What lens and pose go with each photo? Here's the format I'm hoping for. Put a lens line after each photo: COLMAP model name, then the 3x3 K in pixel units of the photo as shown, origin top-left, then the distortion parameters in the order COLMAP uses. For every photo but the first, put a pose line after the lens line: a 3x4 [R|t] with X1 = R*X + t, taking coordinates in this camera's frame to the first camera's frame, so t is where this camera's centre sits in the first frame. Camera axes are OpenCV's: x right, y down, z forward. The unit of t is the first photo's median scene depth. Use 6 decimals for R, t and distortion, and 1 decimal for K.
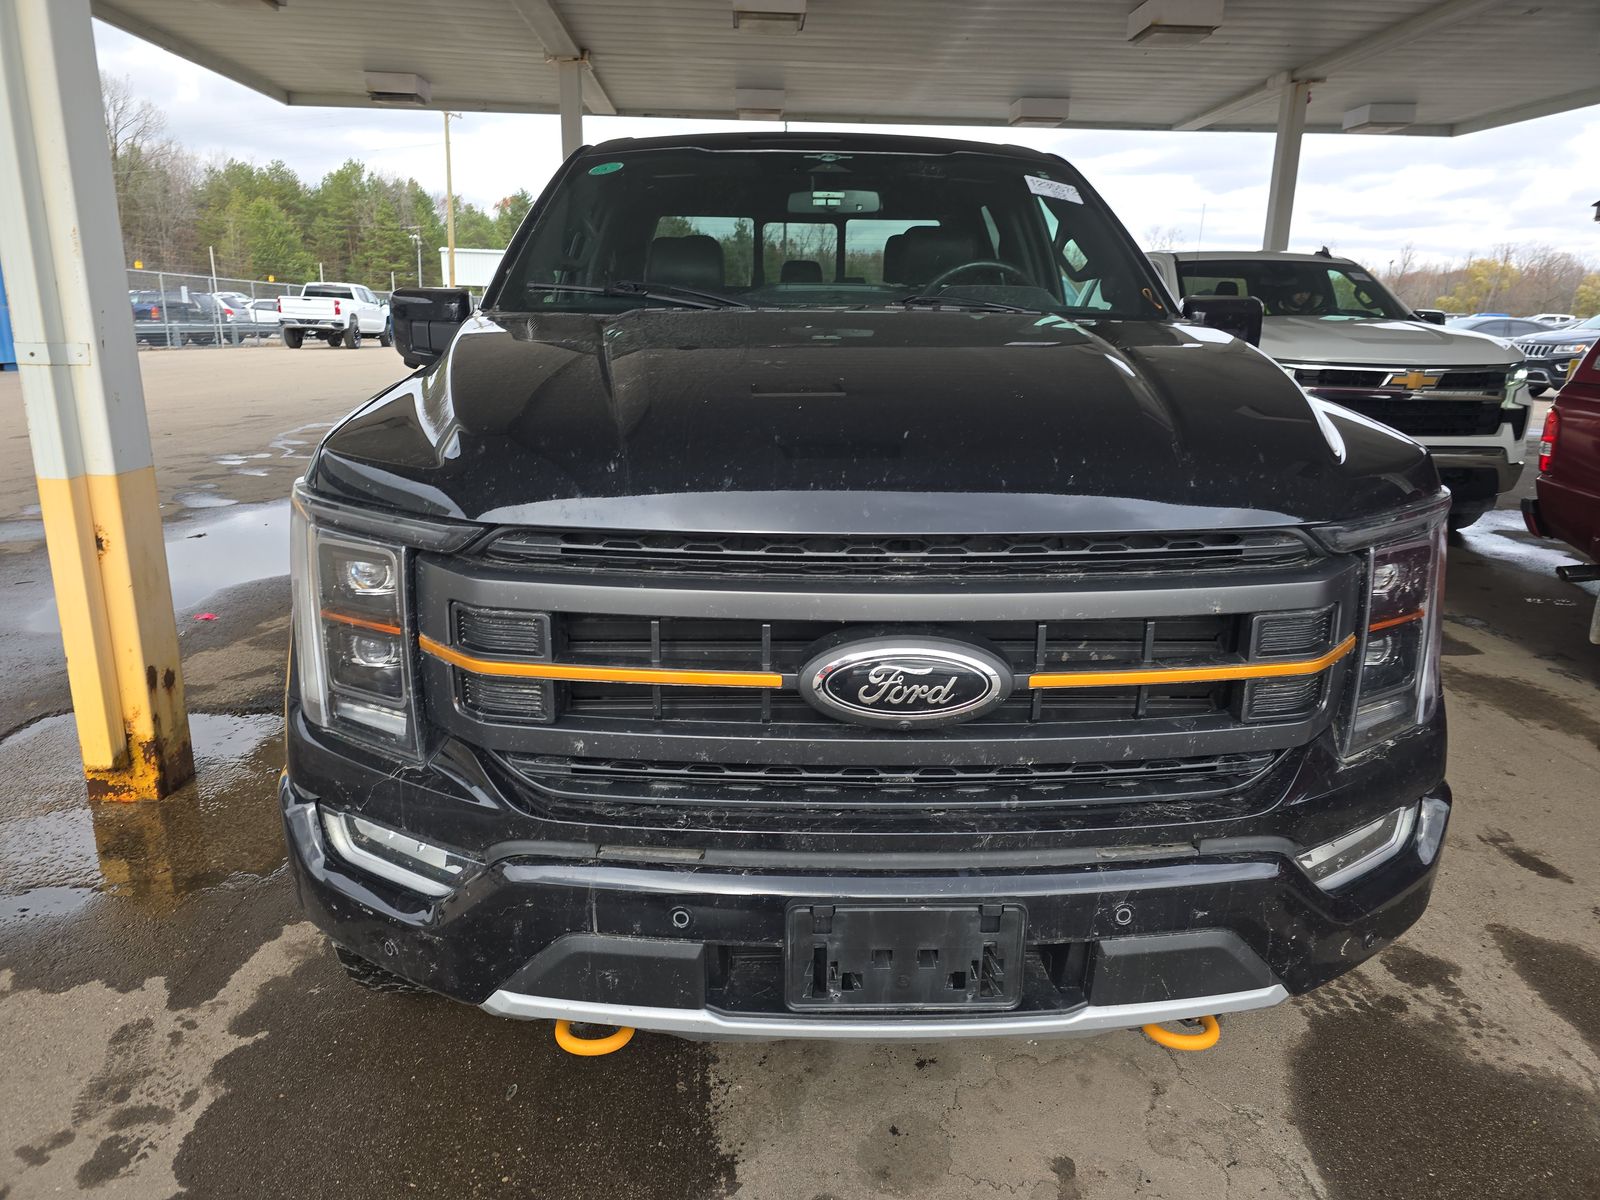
lens RADIAL K [[1067.1, 0, 802.5], [0, 1067.1, 605.9], [0, 0, 1]] dist [0.047972, -0.043285]
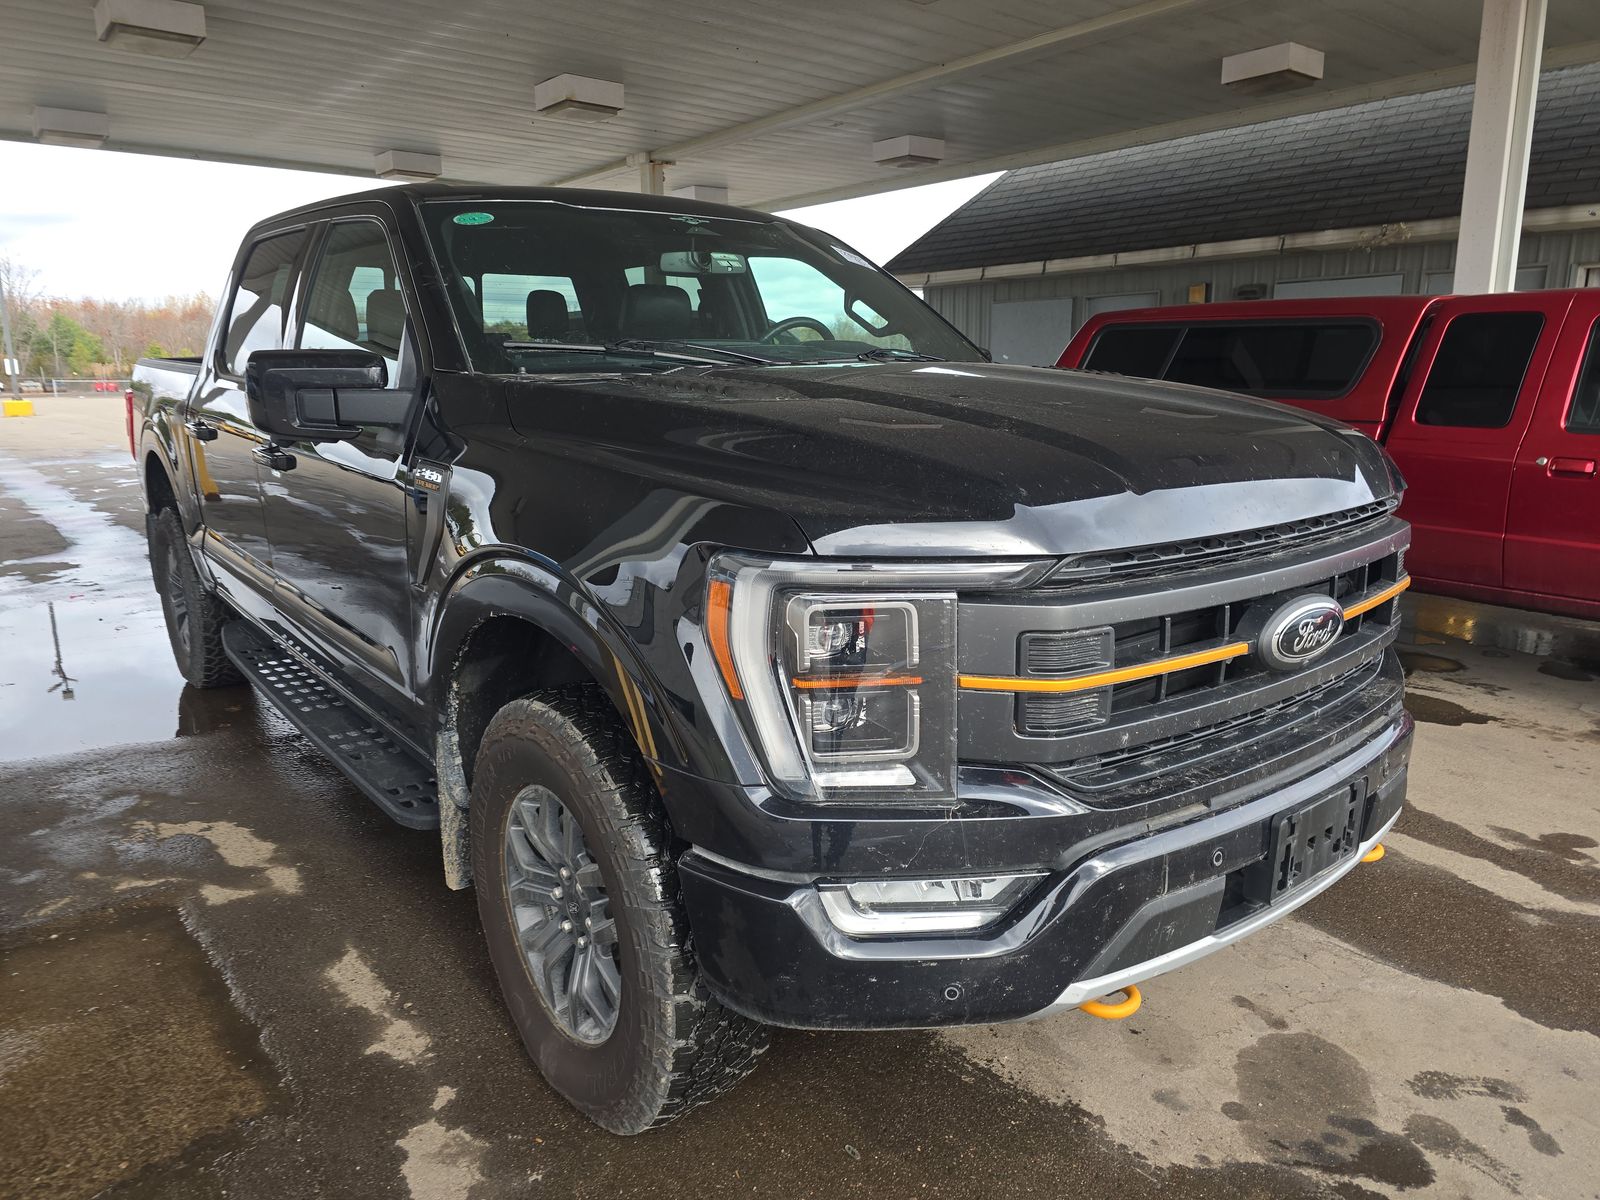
lens RADIAL K [[1067.1, 0, 802.5], [0, 1067.1, 605.9], [0, 0, 1]] dist [0.047972, -0.043285]
pose [[0.800131, -0.153046, 0.579972, -1.074942], [0.179391, 0.983703, 0.012095, -0.080589], [-0.572372, 0.094364, 0.814546, 0.237466]]
